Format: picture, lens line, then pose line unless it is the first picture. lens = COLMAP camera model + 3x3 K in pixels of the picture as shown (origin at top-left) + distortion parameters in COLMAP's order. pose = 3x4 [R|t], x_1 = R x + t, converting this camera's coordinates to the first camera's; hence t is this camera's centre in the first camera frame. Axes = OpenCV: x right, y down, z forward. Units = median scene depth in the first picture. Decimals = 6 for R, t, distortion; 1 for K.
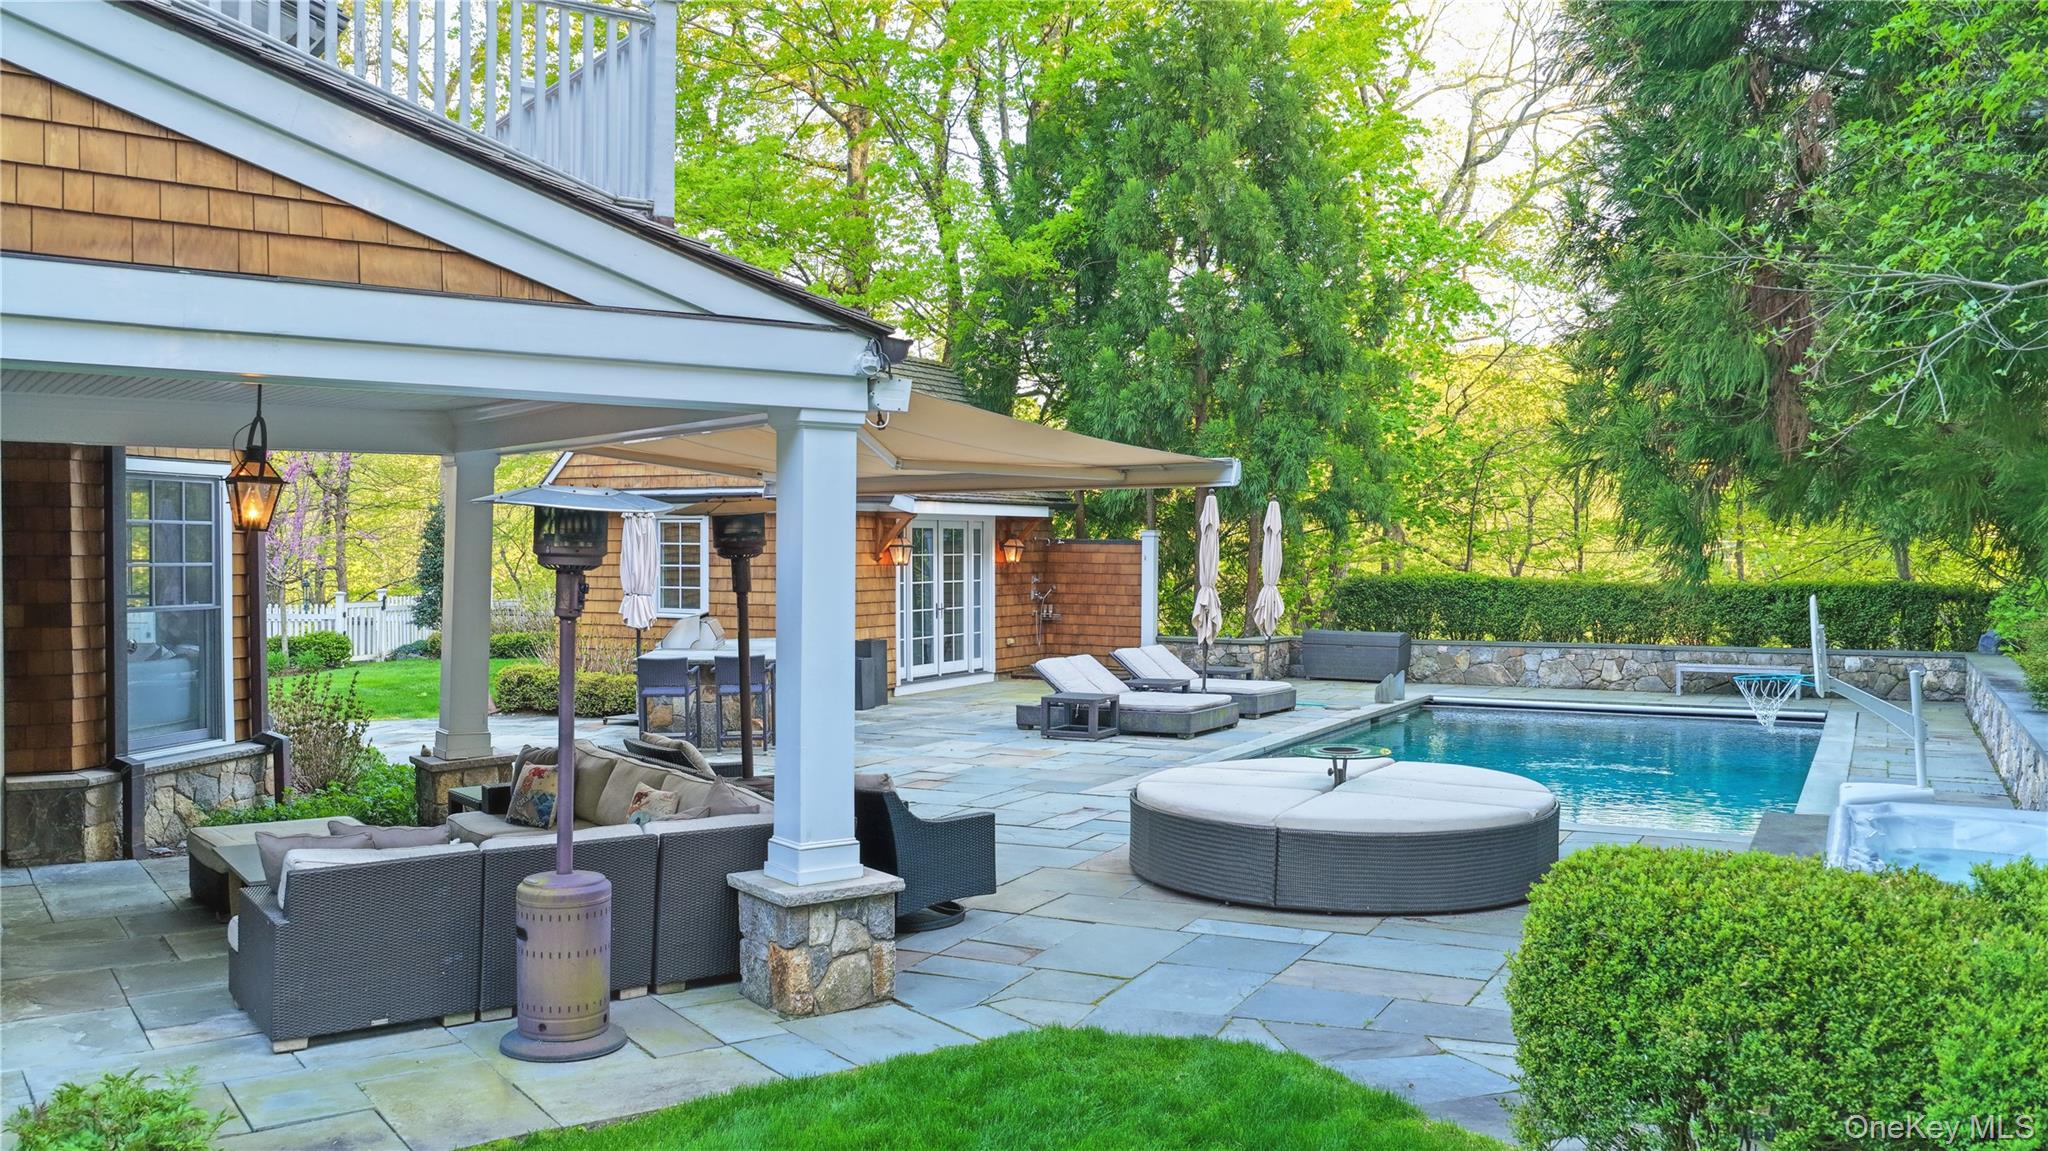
lens RADIAL K [[1691.8, 0, 1026.7], [0, 1691.8, 572.0], [0, 0, 1]] dist [0.004070, 0.015971]
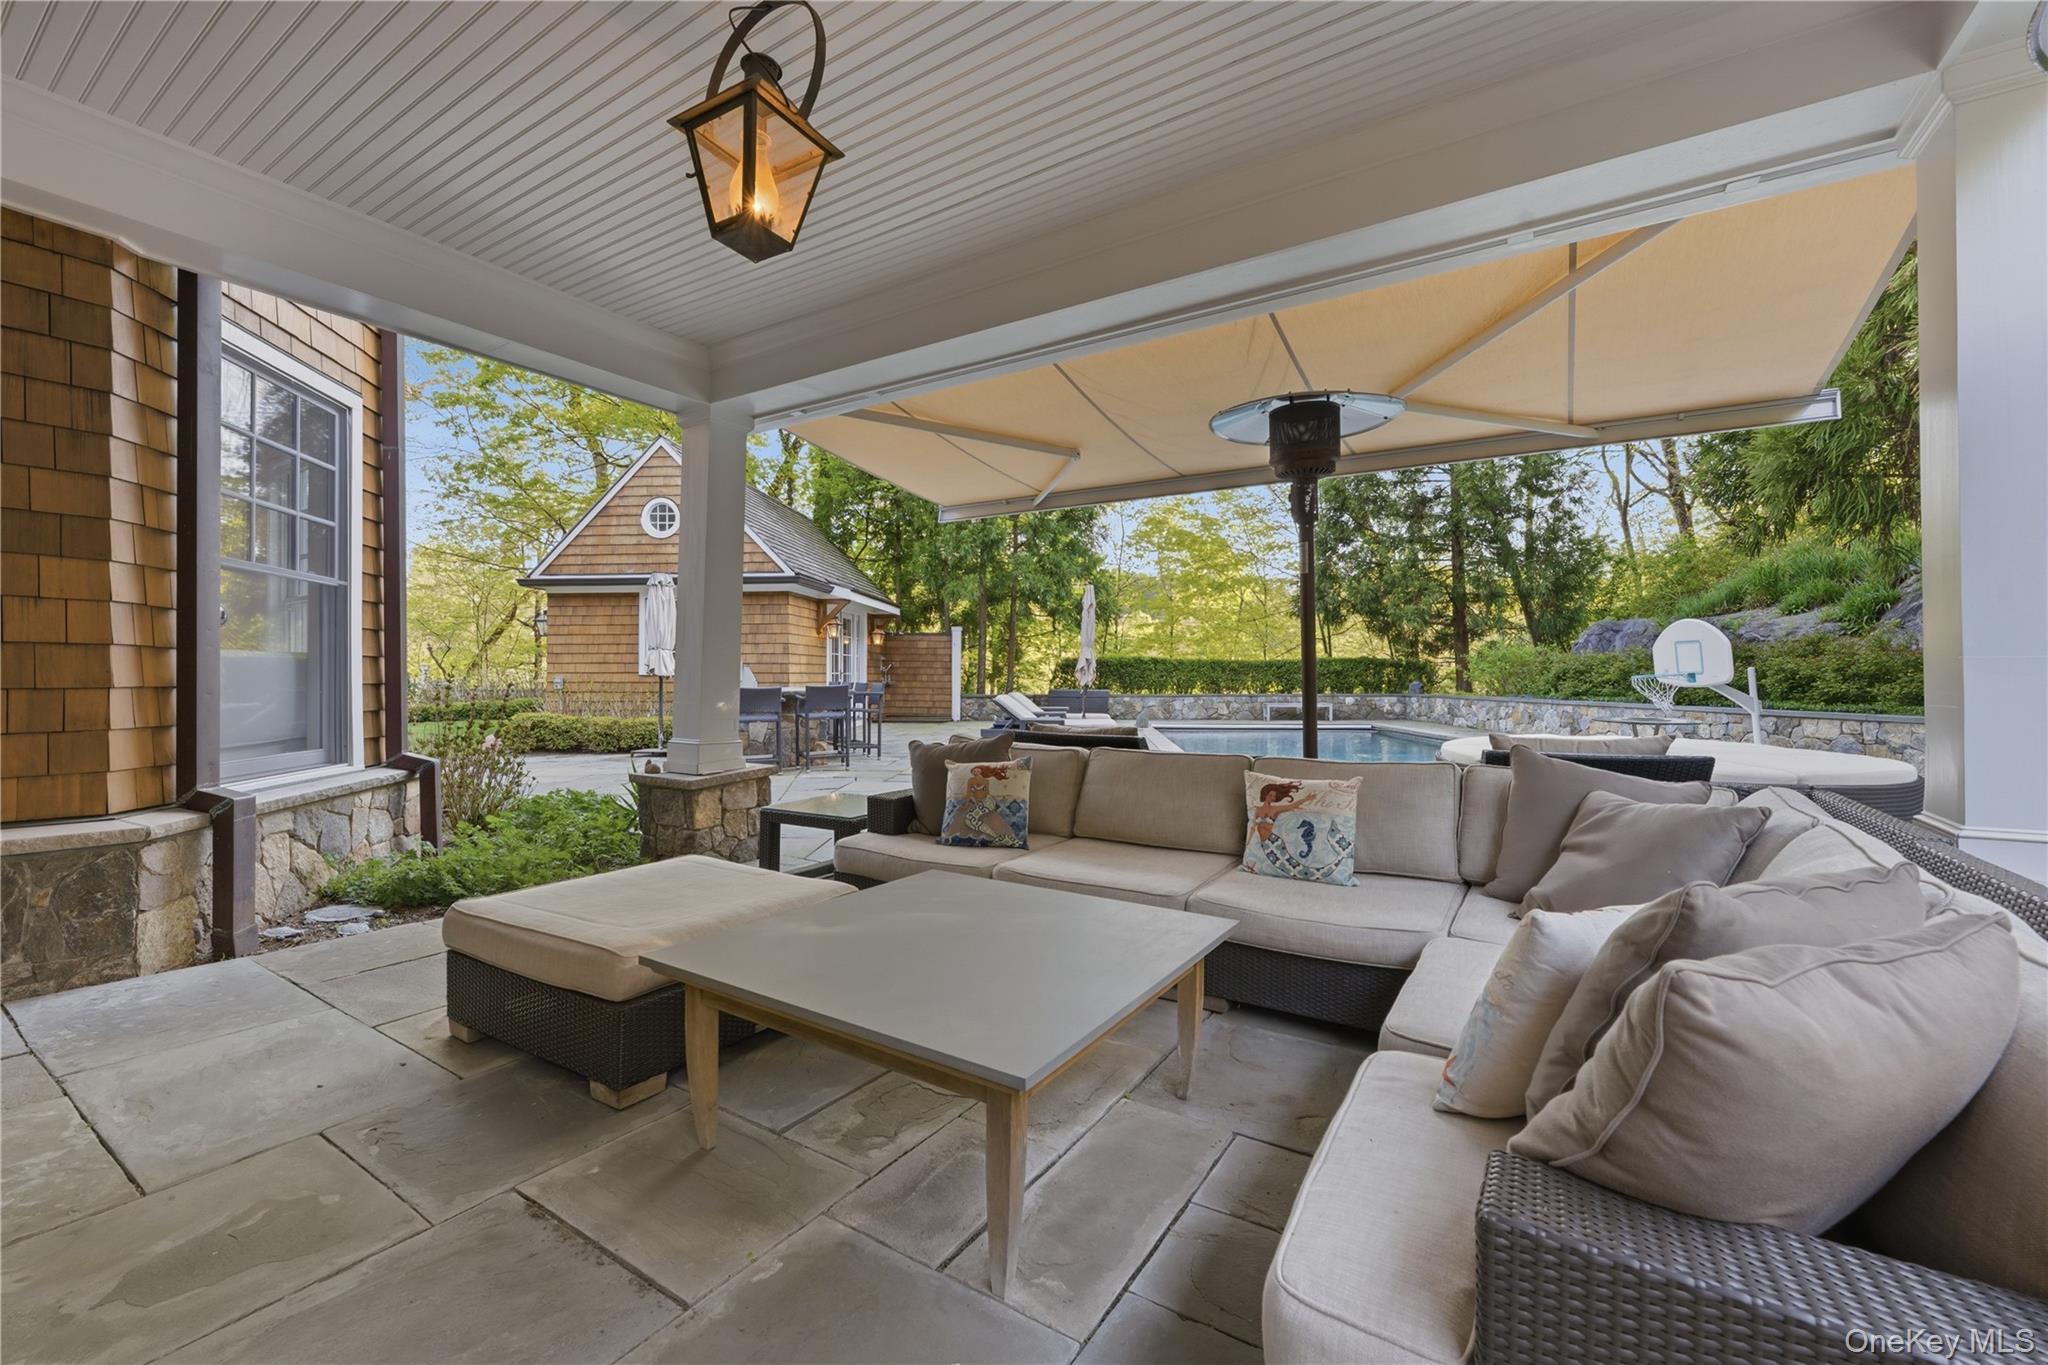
lens RADIAL K [[822.7, 0, 1023.5], [0, 822.7, 672.3], [0, 0, 1]] dist [0.001585, -0.000866]
pose [[0.920936, 0.000652, 0.389714, -0.362348], [0.007825, 0.999766, -0.020165, 0.072356], [-0.389636, 0.021620, 0.920715, 0.585327]]
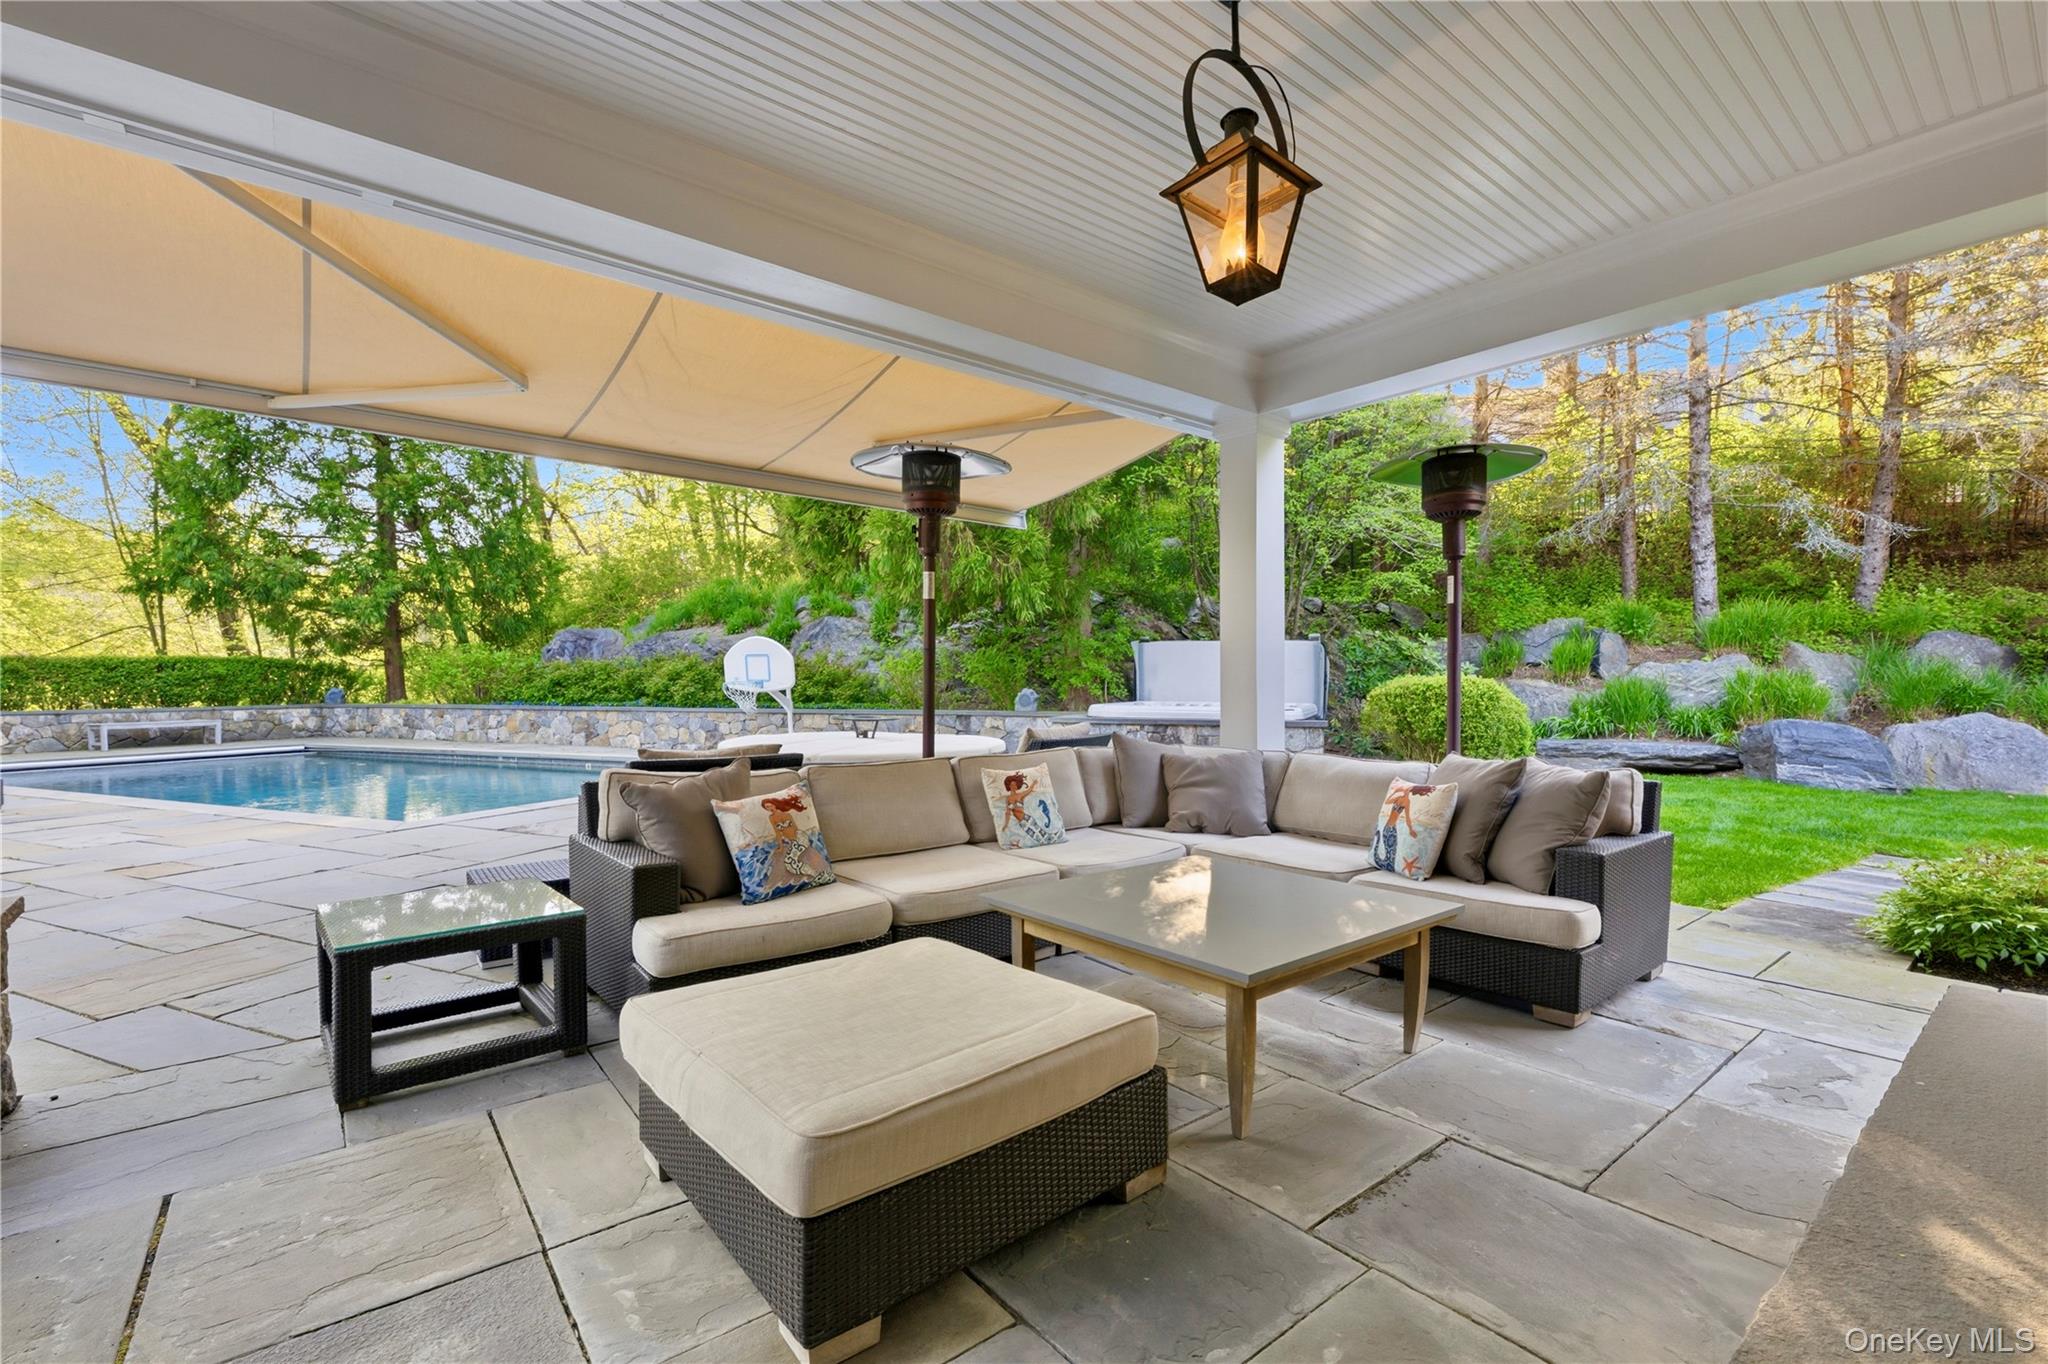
lens RADIAL K [[900.3, 0, 1026.0], [0, 900.3, 717.7], [0, 0, 1]] dist [0.002213, 0.000018]
pose [[-0.083049, -0.041818, 0.995668, -0.535336], [0.016118, 0.998932, 0.043300, 0.065484], [-0.996415, 0.019644, -0.082286, 0.817346]]
